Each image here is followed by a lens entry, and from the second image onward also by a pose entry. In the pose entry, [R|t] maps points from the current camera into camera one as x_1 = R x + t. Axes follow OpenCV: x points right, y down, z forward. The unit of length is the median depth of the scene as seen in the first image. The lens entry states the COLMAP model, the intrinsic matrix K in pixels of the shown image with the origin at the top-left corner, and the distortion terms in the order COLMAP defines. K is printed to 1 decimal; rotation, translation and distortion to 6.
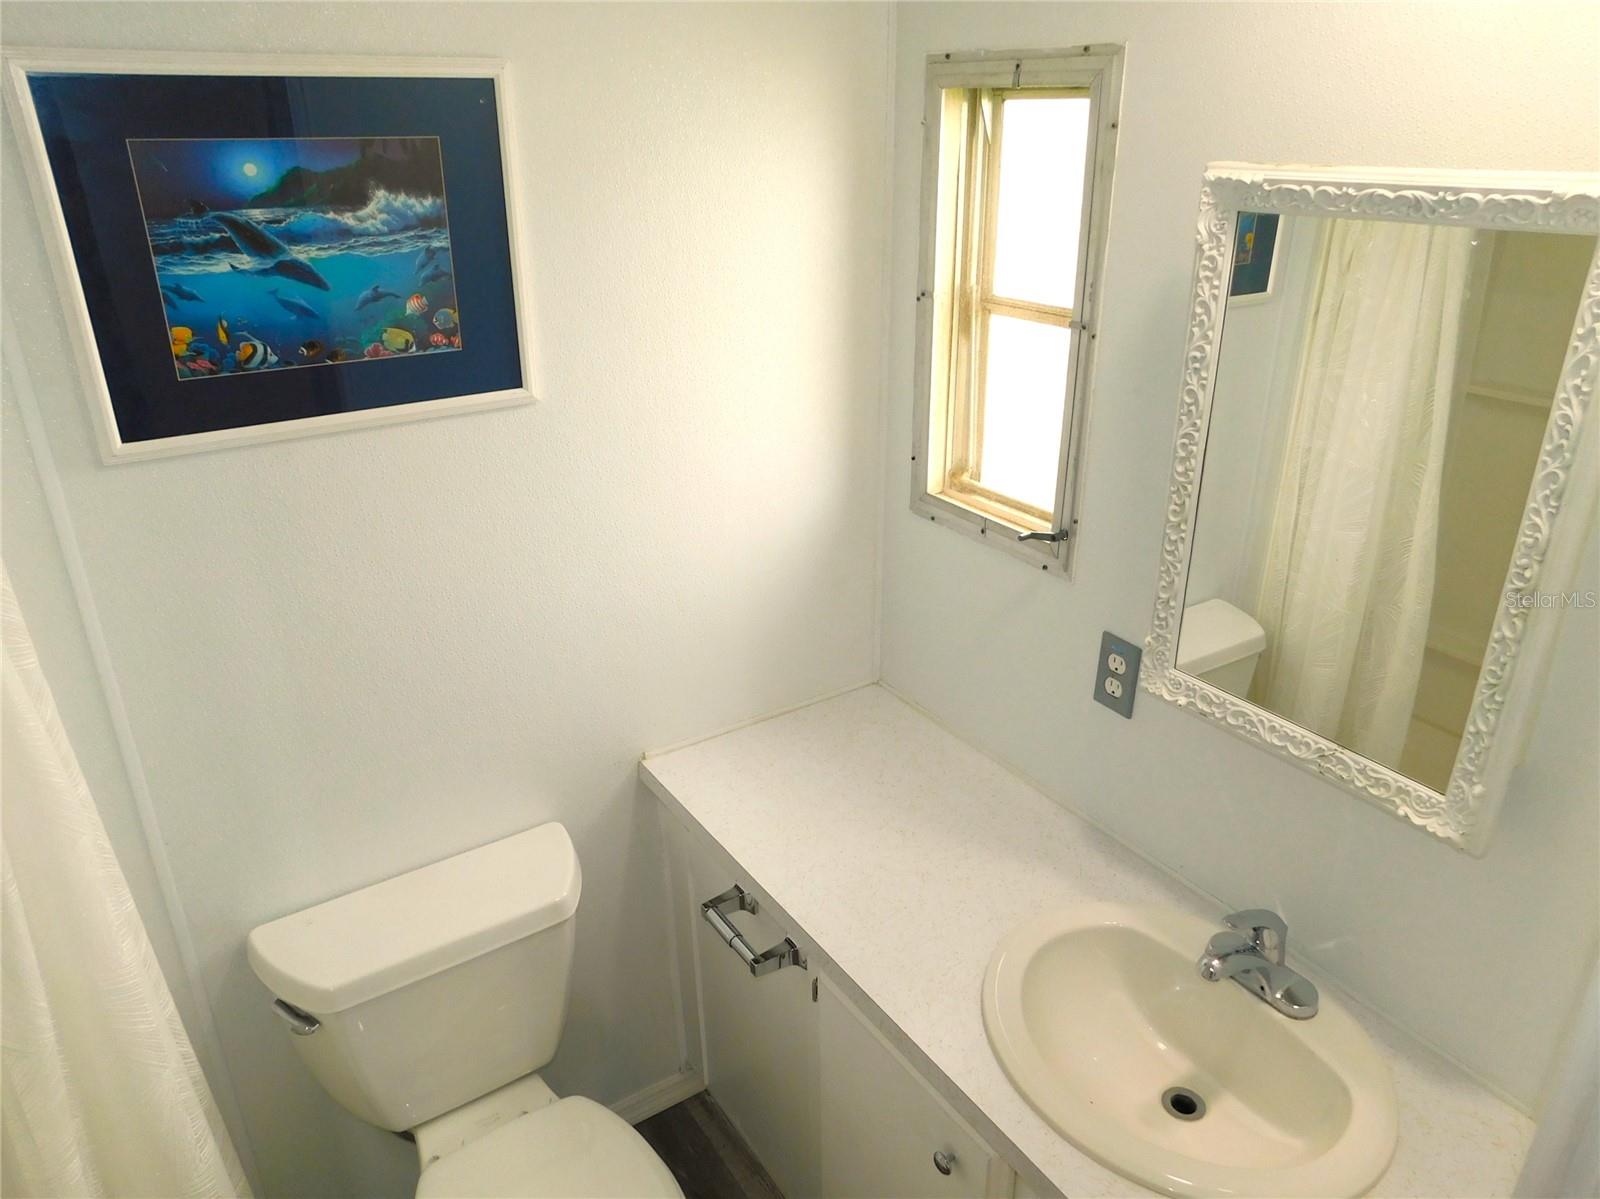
lens RADIAL K [[1082.8, 0, 811.8], [0, 1082.8, 598.8], [0, 0, 1]] dist [-0.047038, 0.045193]
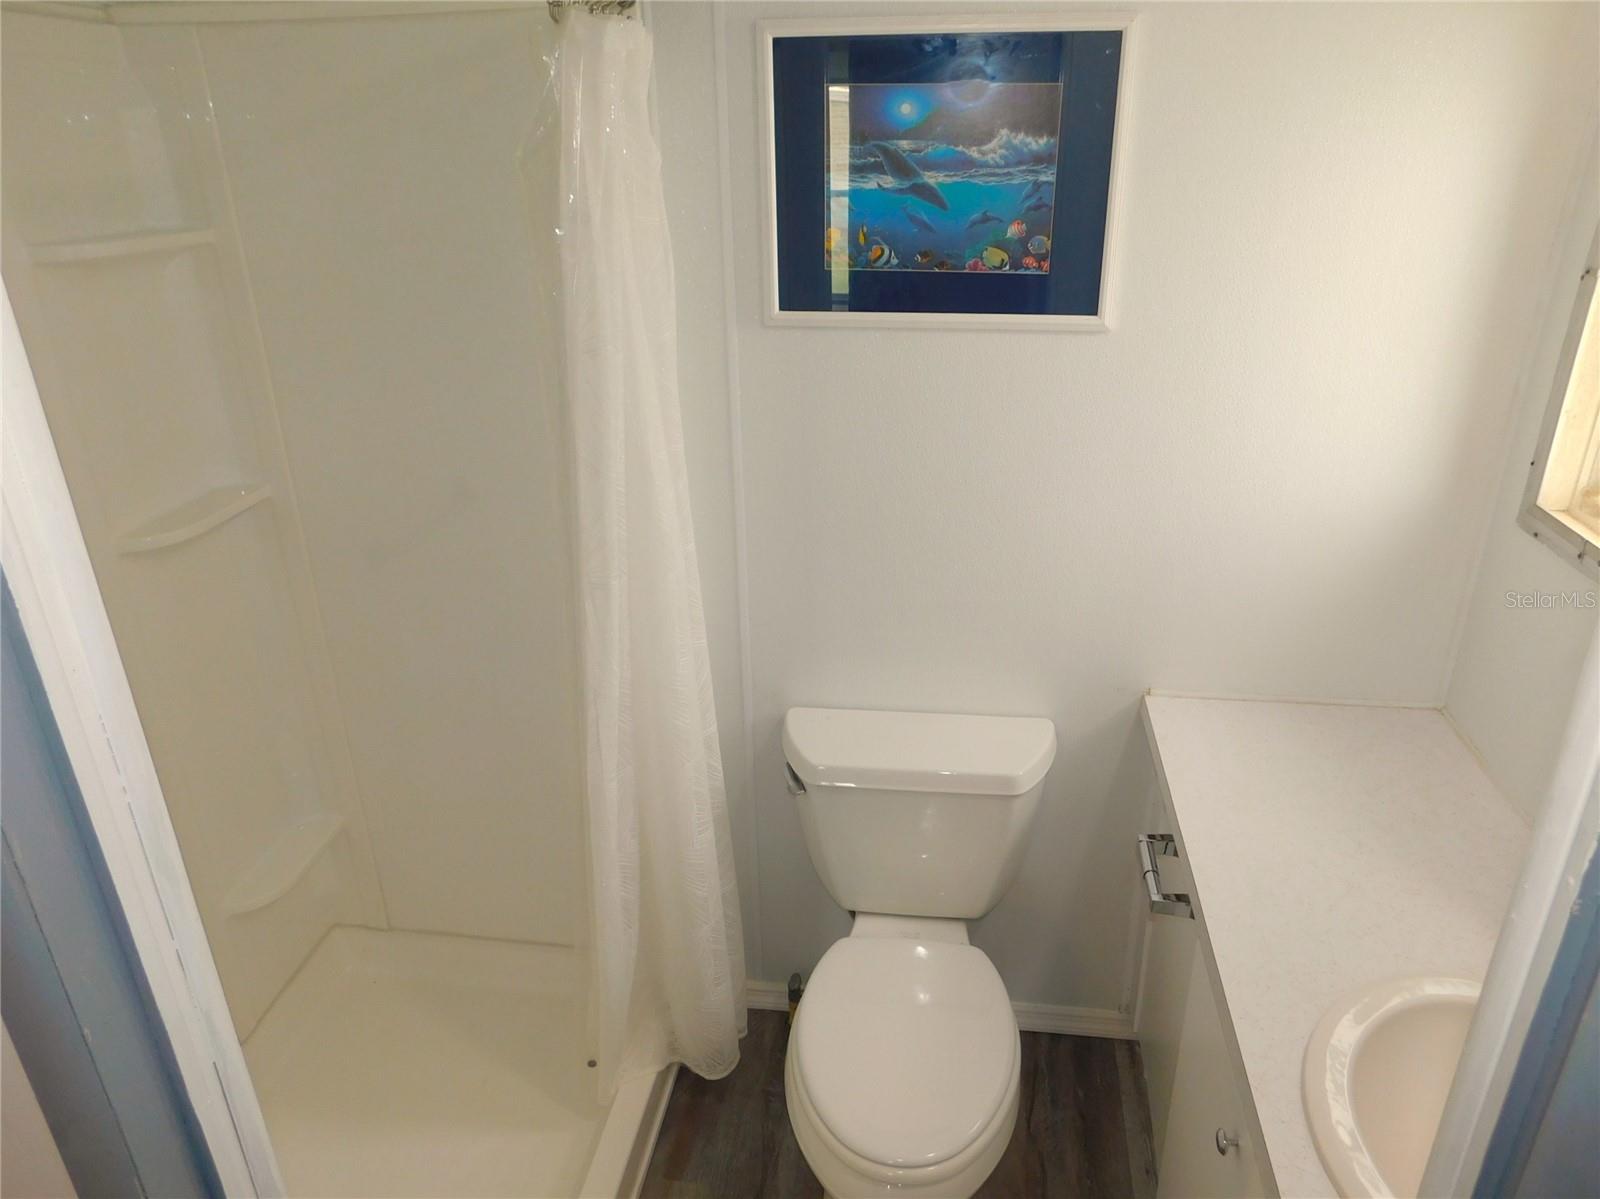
lens RADIAL K [[1080.9, 0, 853.0], [0, 1080.9, 594.9], [0, 0, 1]] dist [-0.050235, 0.065810]
pose [[0.767441, 0.259889, -0.586082, 0.289843], [-0.256268, 0.962299, 0.091149, 0.047778], [0.587674, 0.080242, 0.805109, -0.010883]]
